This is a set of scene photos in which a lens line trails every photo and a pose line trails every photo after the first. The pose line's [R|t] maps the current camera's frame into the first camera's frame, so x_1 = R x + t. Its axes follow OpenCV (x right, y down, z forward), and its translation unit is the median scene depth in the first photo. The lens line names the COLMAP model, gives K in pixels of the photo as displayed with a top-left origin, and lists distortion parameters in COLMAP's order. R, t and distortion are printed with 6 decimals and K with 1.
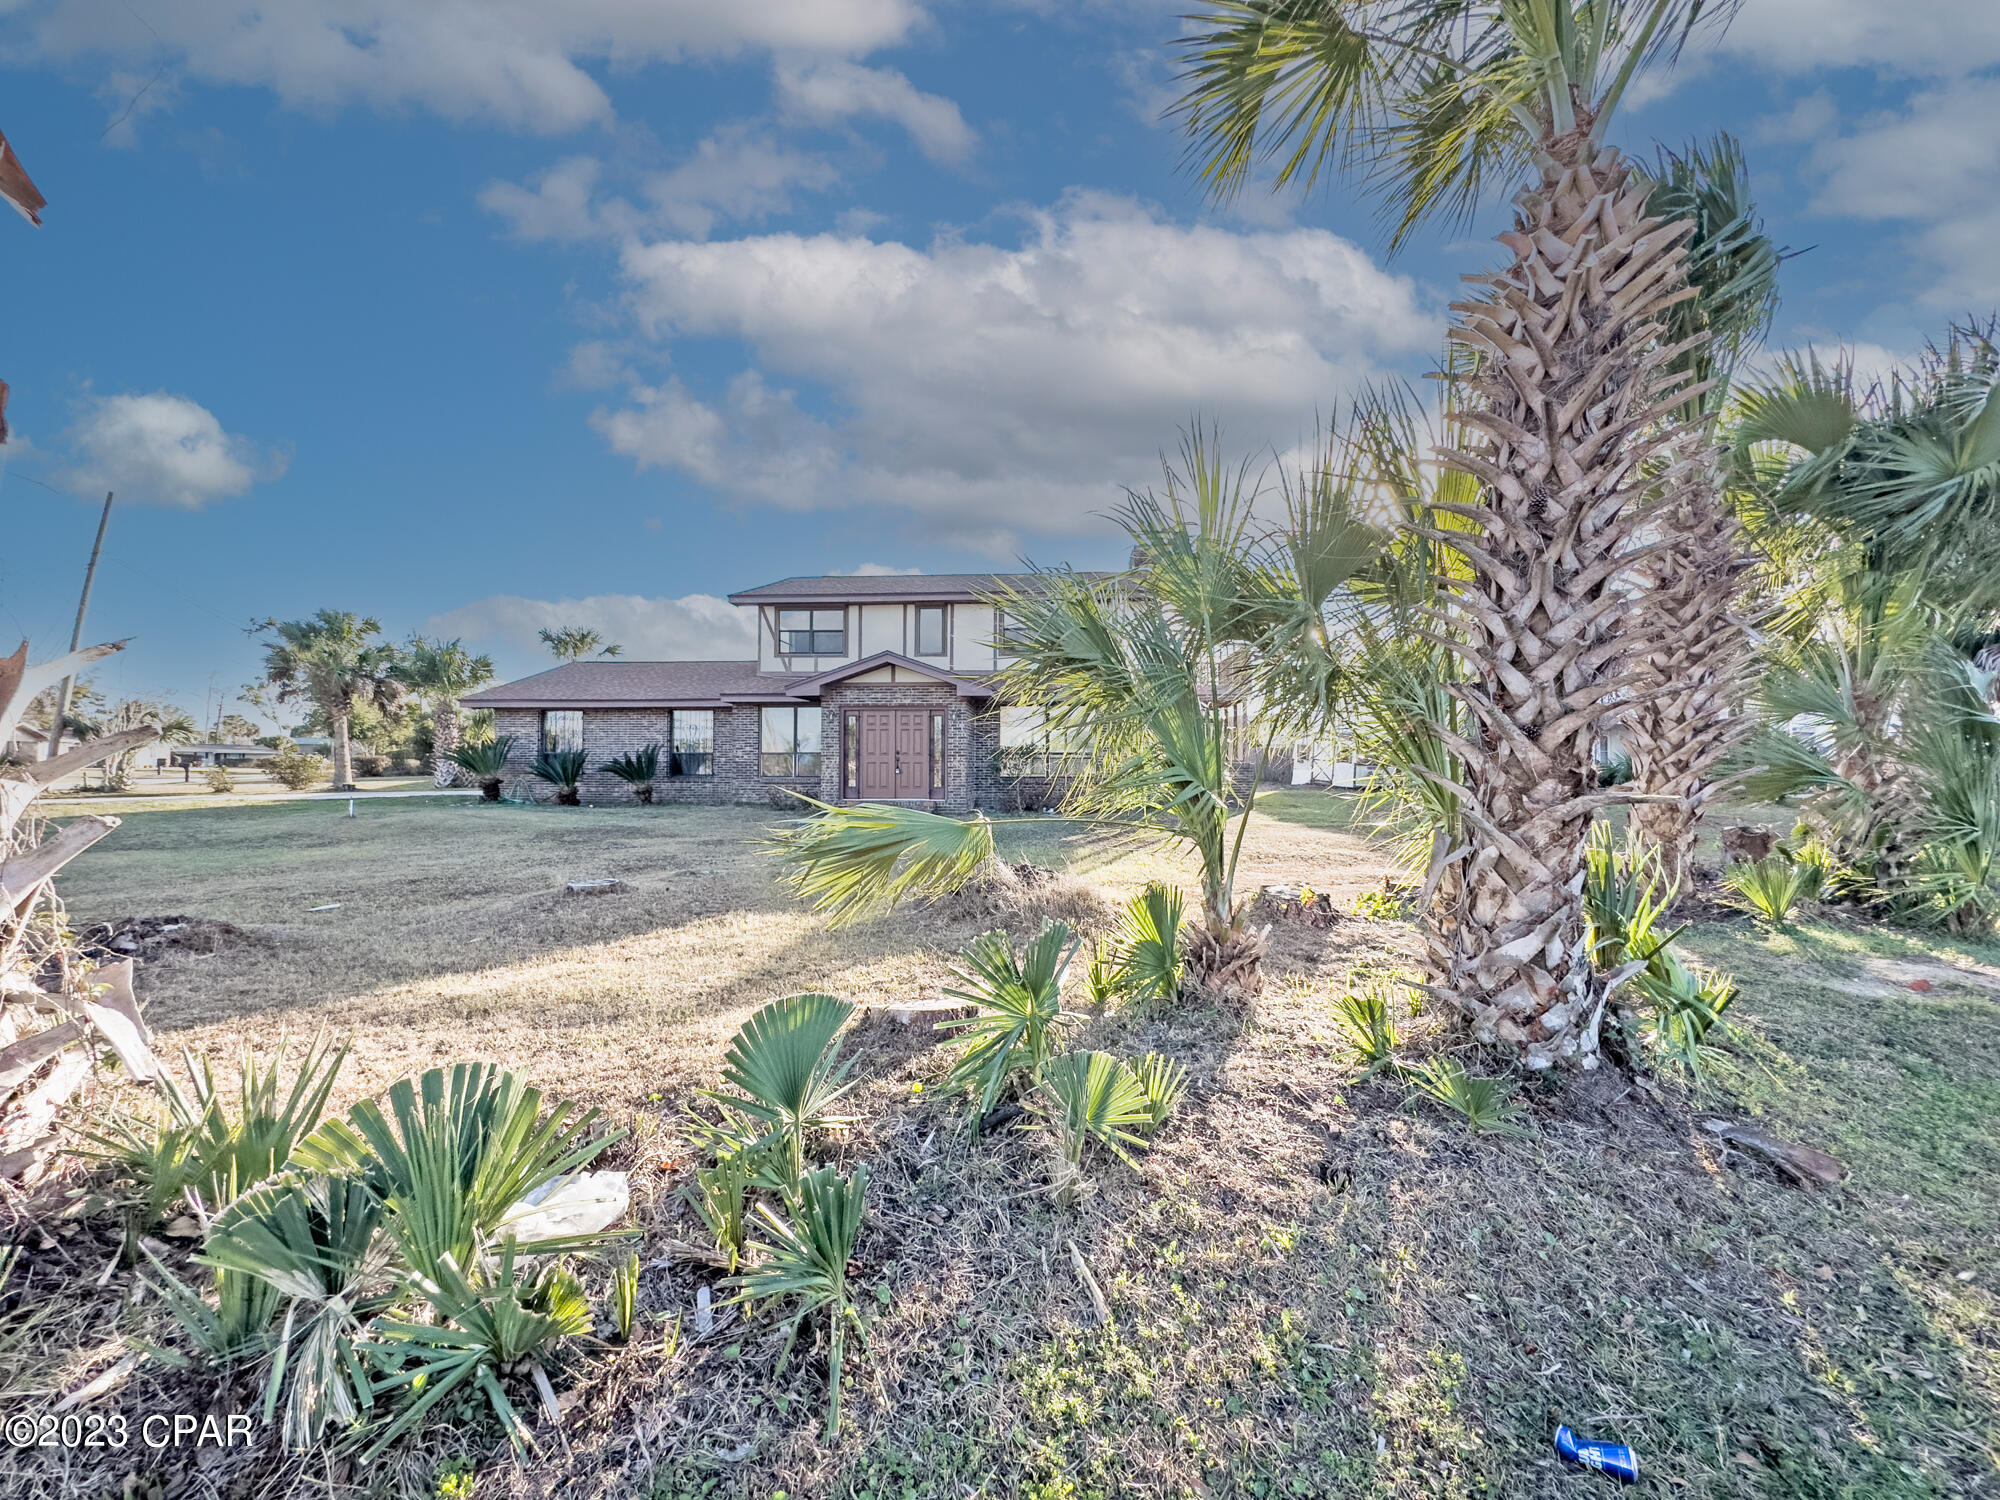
lens RADIAL K [[796.8, 0, 1000.0], [0, 796.8, 750.0], [0, 0, 1]] dist [-0.002680, 0.000538]
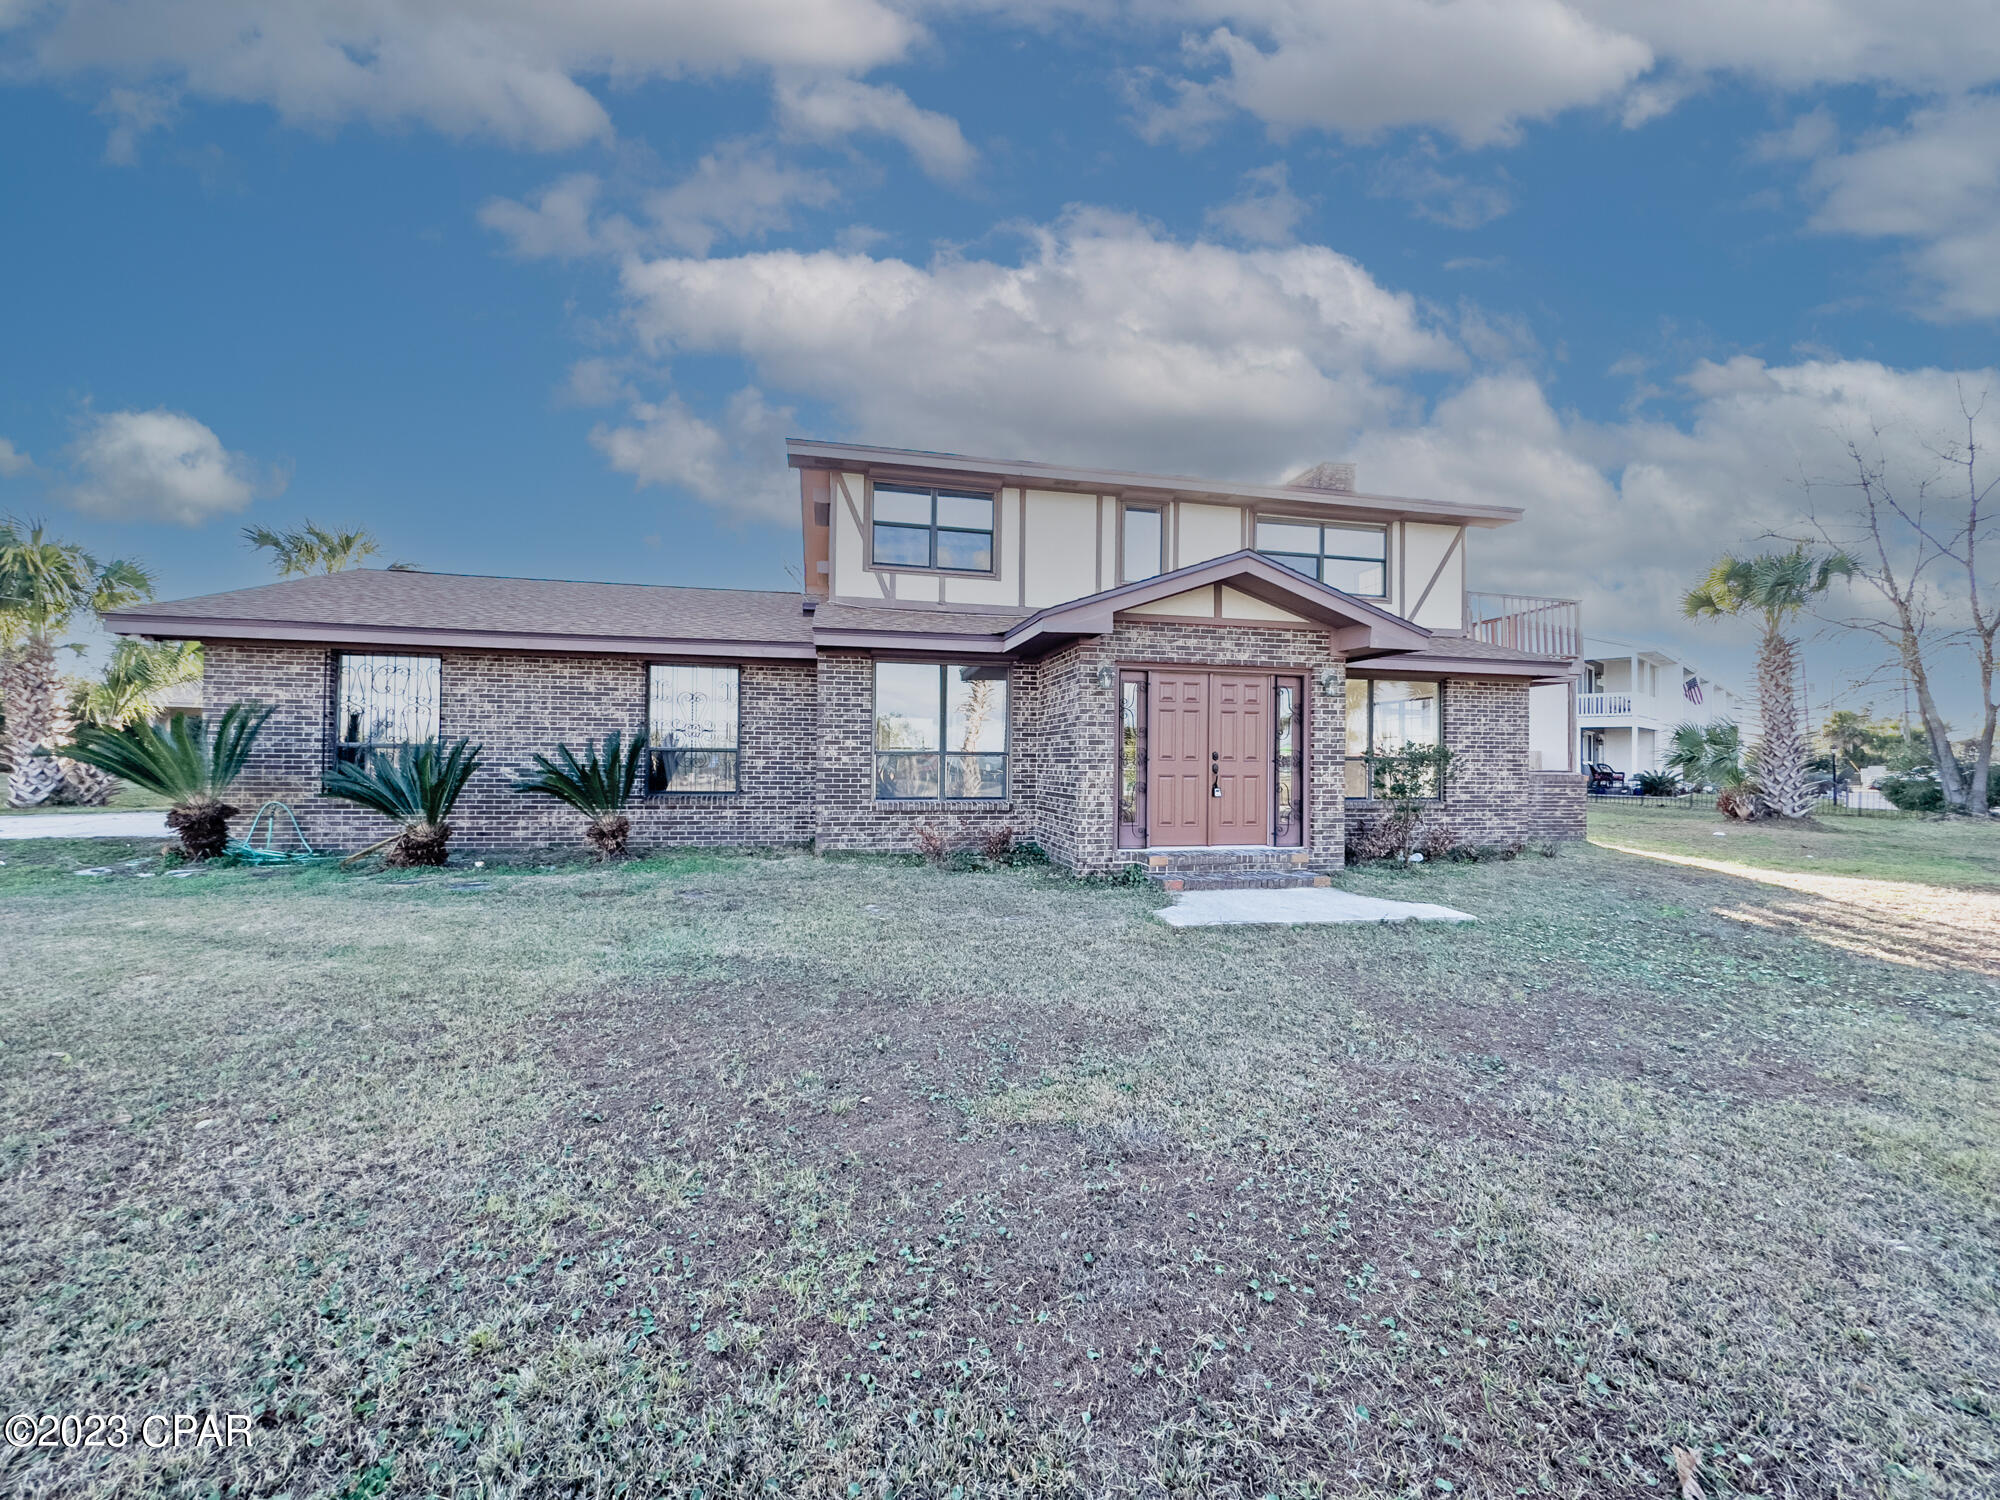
lens RADIAL K [[796.8, 0, 1000.0], [0, 796.8, 750.0], [0, 0, 1]] dist [-0.002680, 0.000538]
pose [[0.956720, 0.016620, 0.290534, -0.352582], [-0.016737, 0.999858, -0.002083, 0.001627], [-0.290528, -0.002870, 0.956862, 0.469906]]
